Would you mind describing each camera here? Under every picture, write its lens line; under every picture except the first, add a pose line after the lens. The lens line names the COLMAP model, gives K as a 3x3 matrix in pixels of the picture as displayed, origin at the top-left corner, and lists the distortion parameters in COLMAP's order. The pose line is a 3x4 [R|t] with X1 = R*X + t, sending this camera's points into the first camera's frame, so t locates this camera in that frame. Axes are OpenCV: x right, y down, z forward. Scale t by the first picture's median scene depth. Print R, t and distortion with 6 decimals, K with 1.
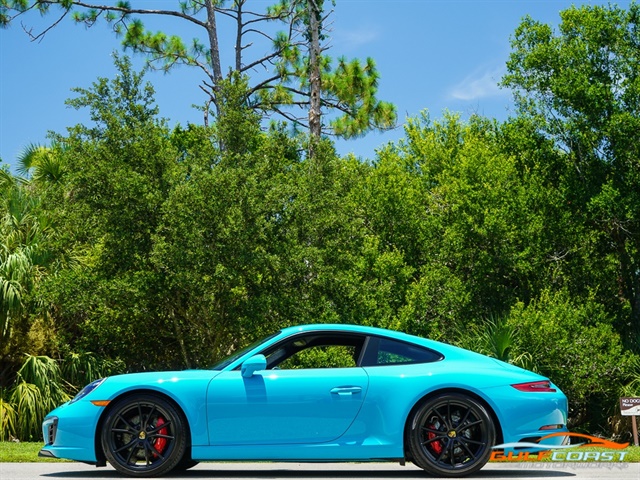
lens RADIAL K [[1171.7, 0, 320.0], [0, 1171.7, 240.0], [0, 0, 1]] dist [-0.027422, 0.069925]
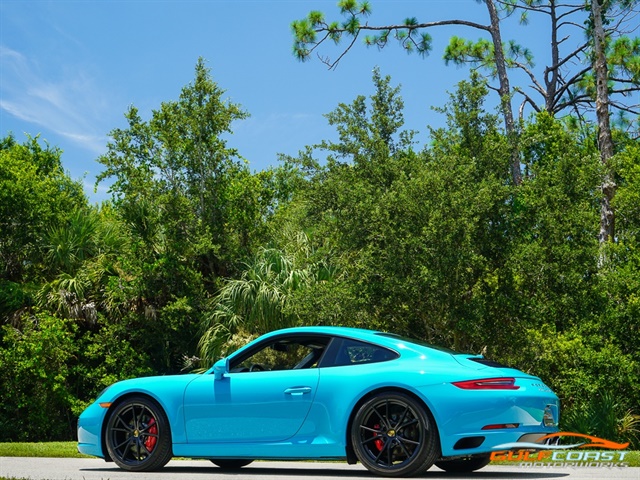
lens RADIAL K [[1171.7, 0, 320.0], [0, 1171.7, 240.0], [0, 0, 1]] dist [-0.027422, 0.069925]
pose [[0.880066, -0.074460, -0.468977, 0.486814], [0.072722, 0.997113, -0.021846, 0.018328], [0.469250, -0.014879, 0.882940, 0.092206]]
